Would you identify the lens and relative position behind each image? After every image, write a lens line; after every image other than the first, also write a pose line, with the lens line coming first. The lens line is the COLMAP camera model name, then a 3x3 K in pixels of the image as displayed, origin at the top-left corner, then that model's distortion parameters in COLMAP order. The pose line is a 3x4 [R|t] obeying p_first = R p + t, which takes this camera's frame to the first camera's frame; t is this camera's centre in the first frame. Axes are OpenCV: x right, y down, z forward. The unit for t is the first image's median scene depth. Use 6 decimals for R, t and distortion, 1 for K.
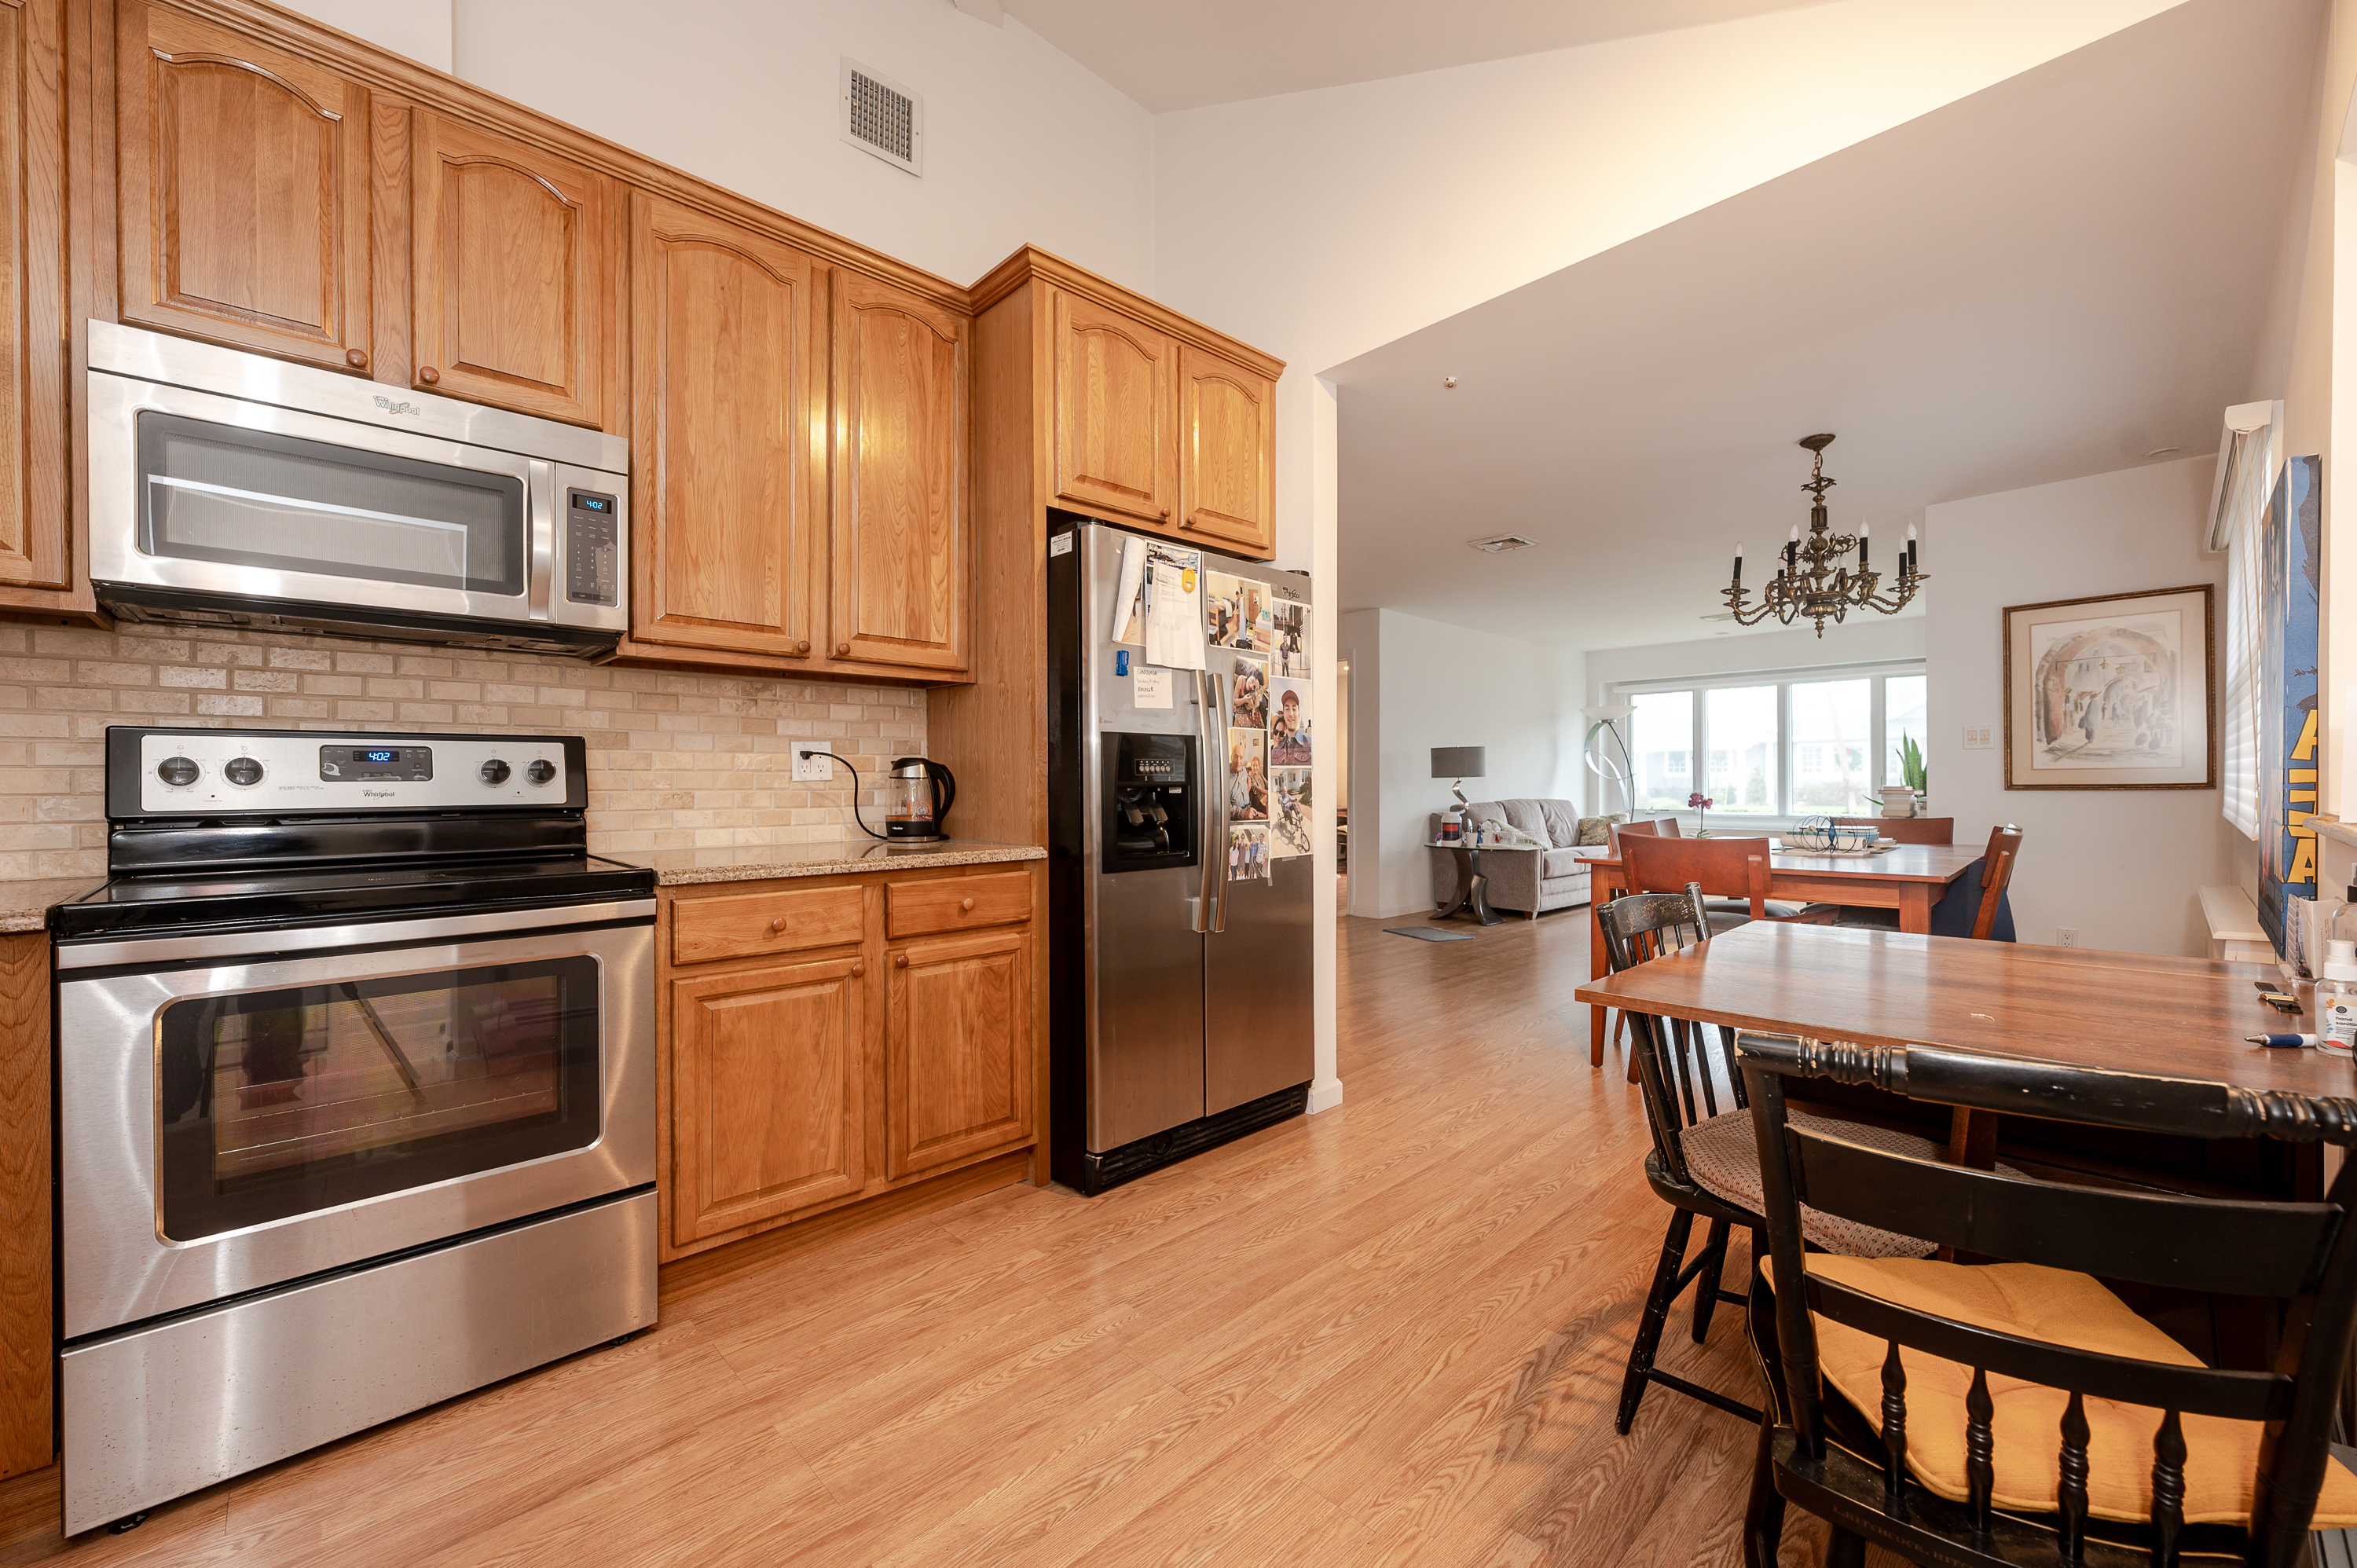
lens RADIAL K [[935.0, 0, 1182.2], [0, 935.0, 799.2], [0, 0, 1]] dist [-0.001014, 0.000106]
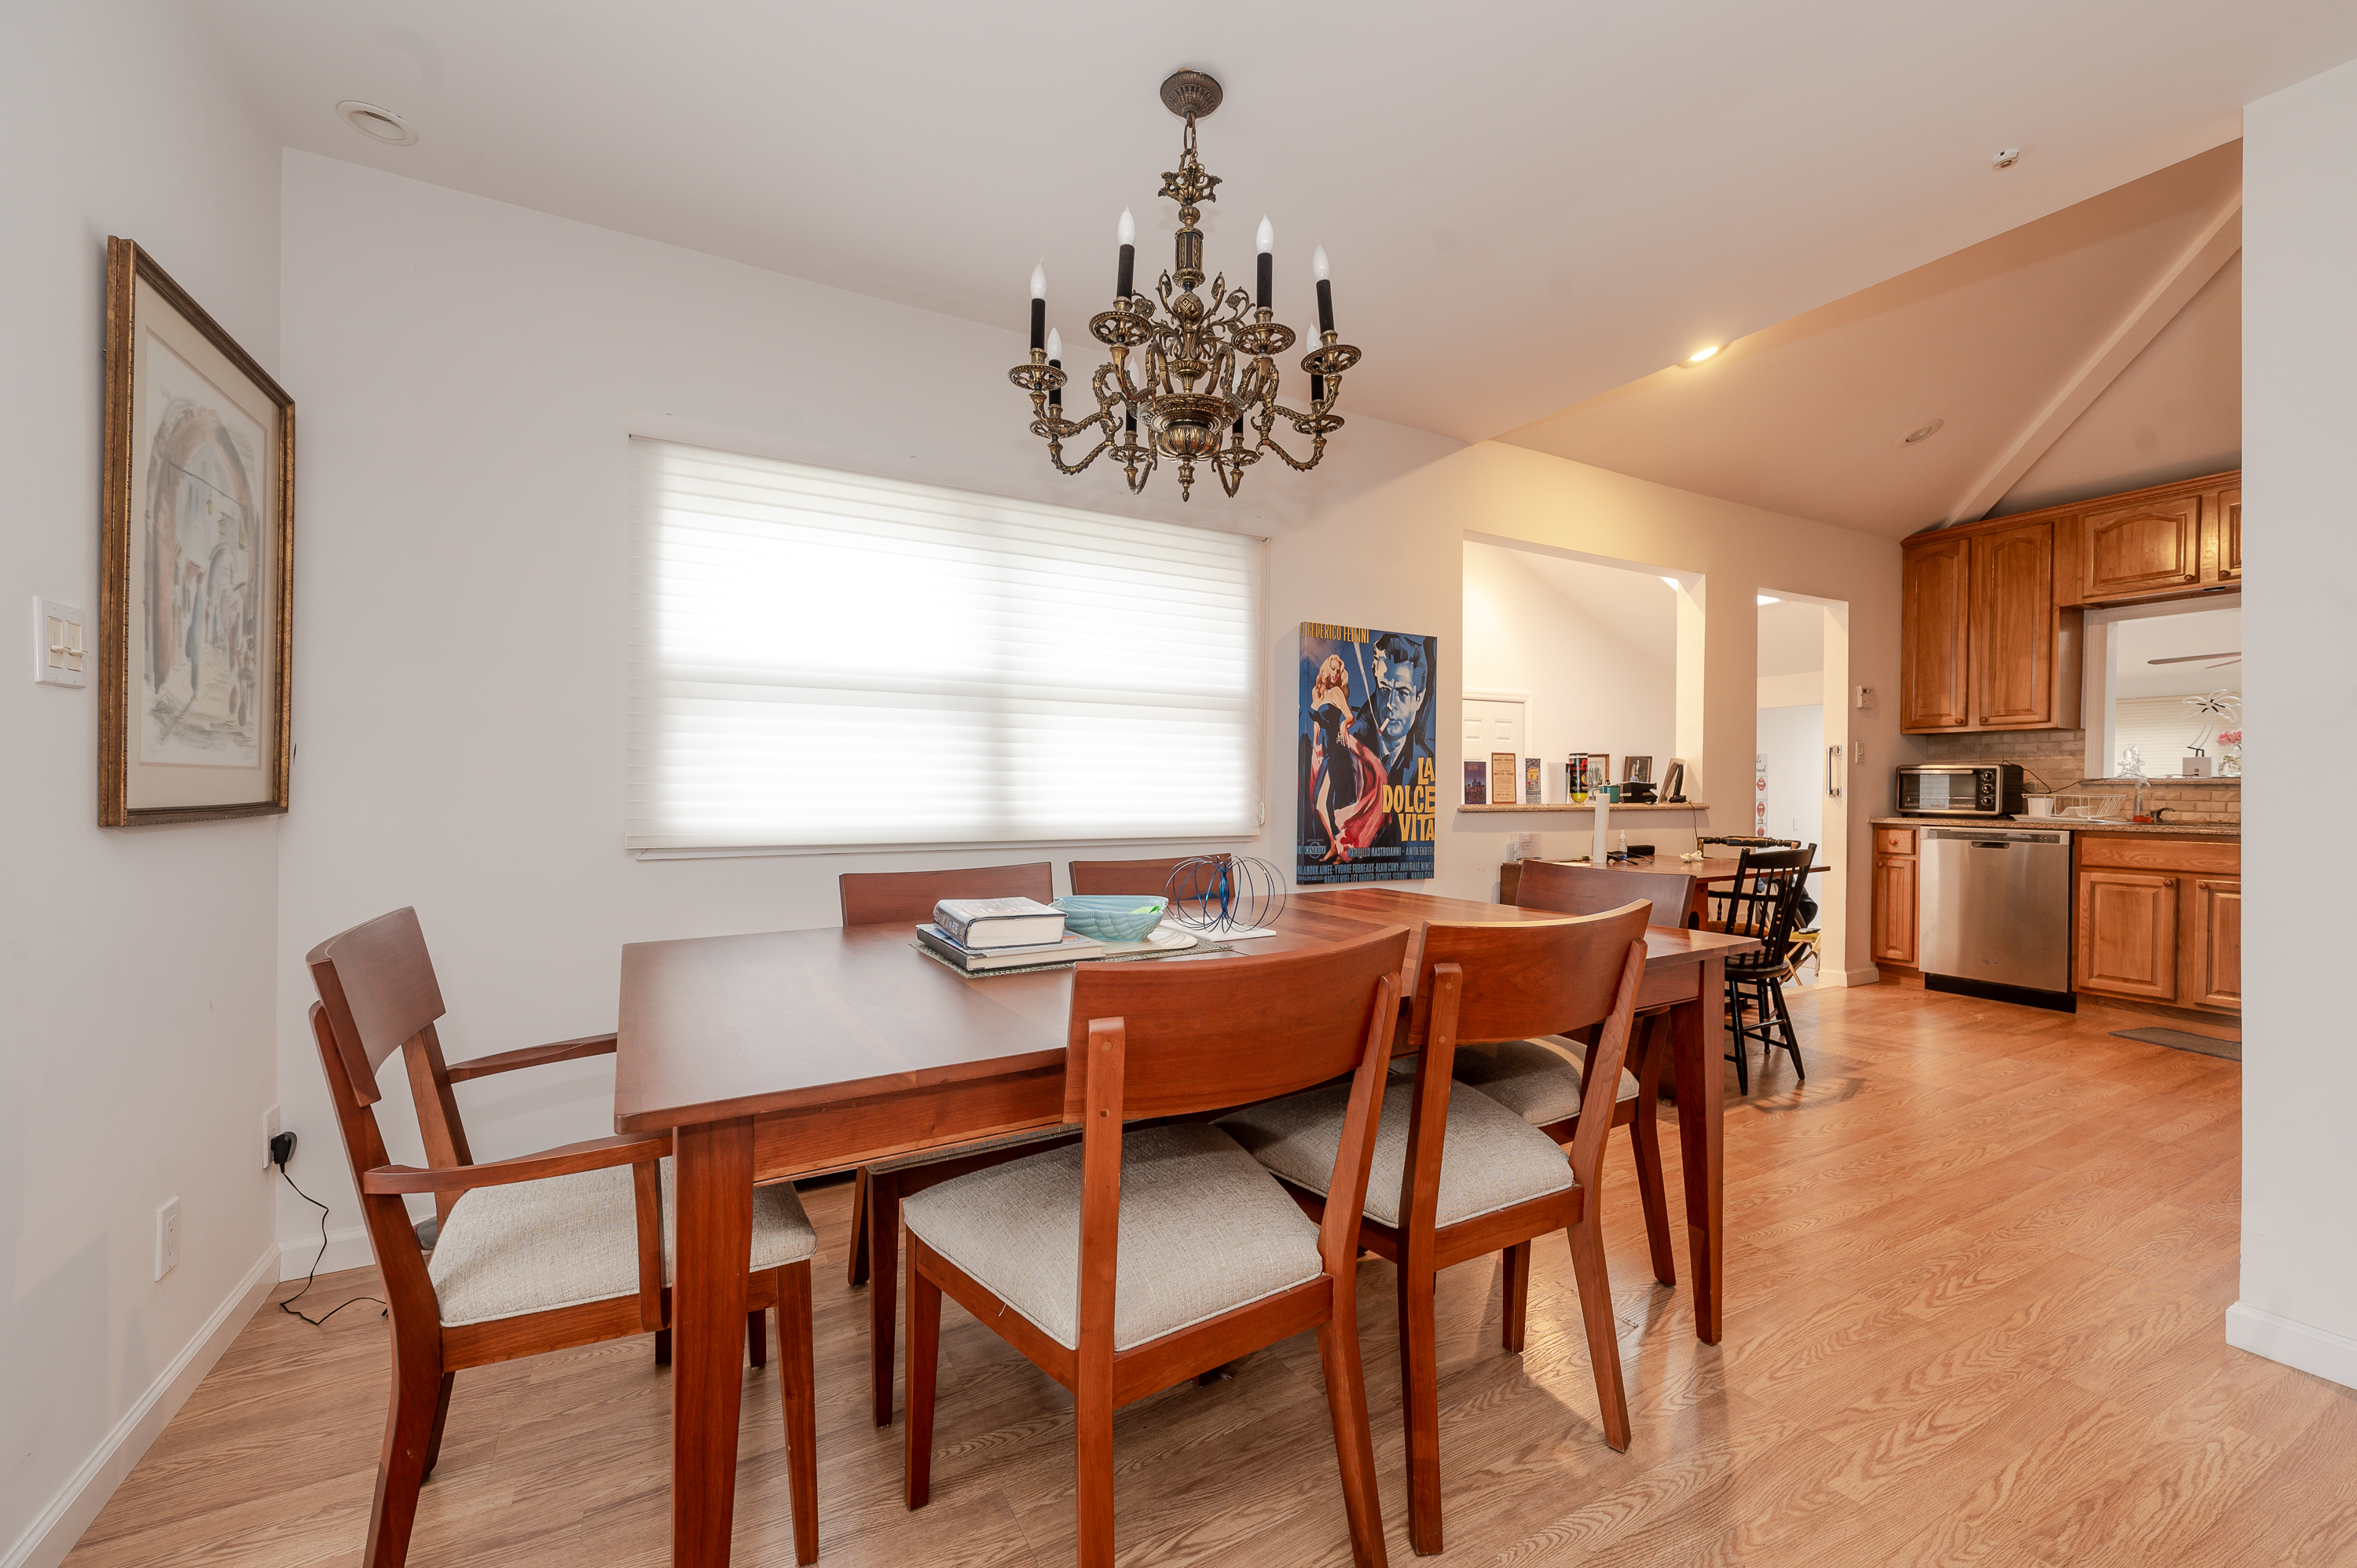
lens RADIAL K [[935.0, 0, 1185.5], [0, 935.0, 800.1], [0, 0, 1]] dist [-0.001014, 0.000106]
pose [[-0.967573, 0.001357, 0.252589, 0.473162], [0.008877, 0.999551, 0.028633, -0.025424], [-0.252437, 0.029947, -0.967150, 1.249019]]
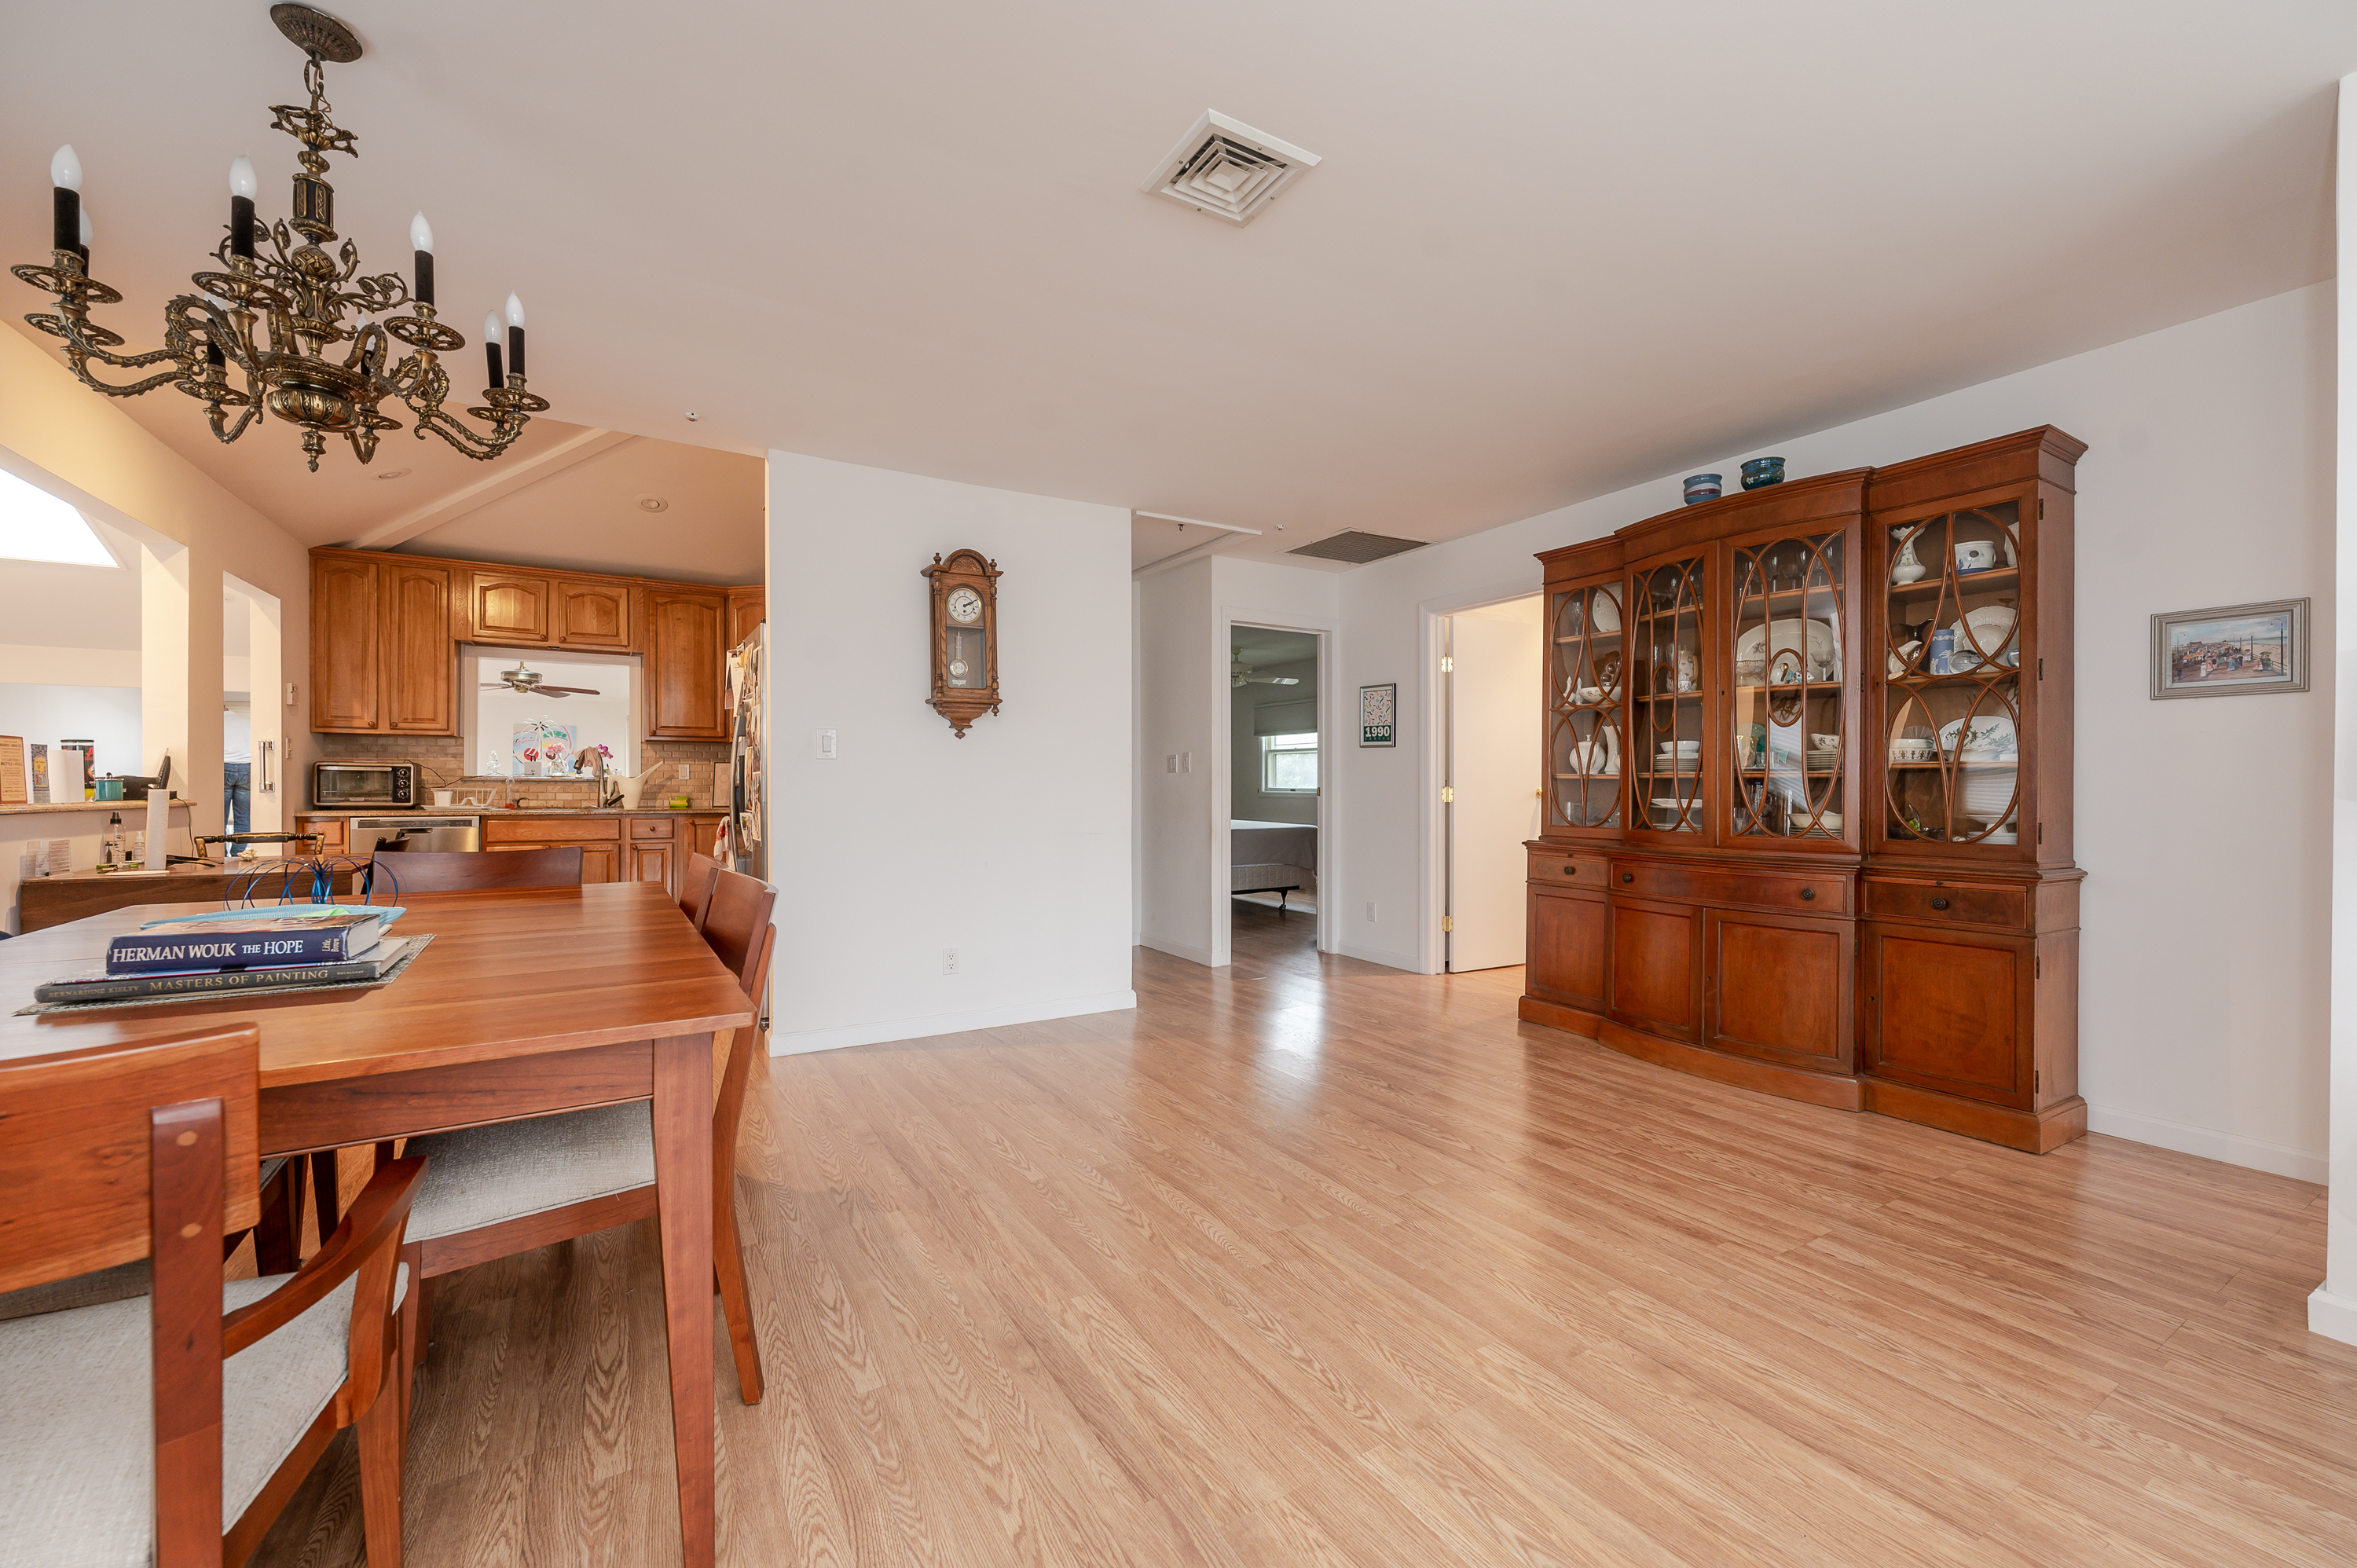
lens RADIAL K [[935.0, 0, 1179.1], [0, 935.0, 787.4], [0, 0, 1]] dist [-0.001014, 0.000106]
pose [[-0.217479, 0.007882, -0.976033, 0.872674], [-0.016468, 0.999795, 0.011743, -0.026832], [0.975926, 0.018627, -0.217305, 1.275224]]
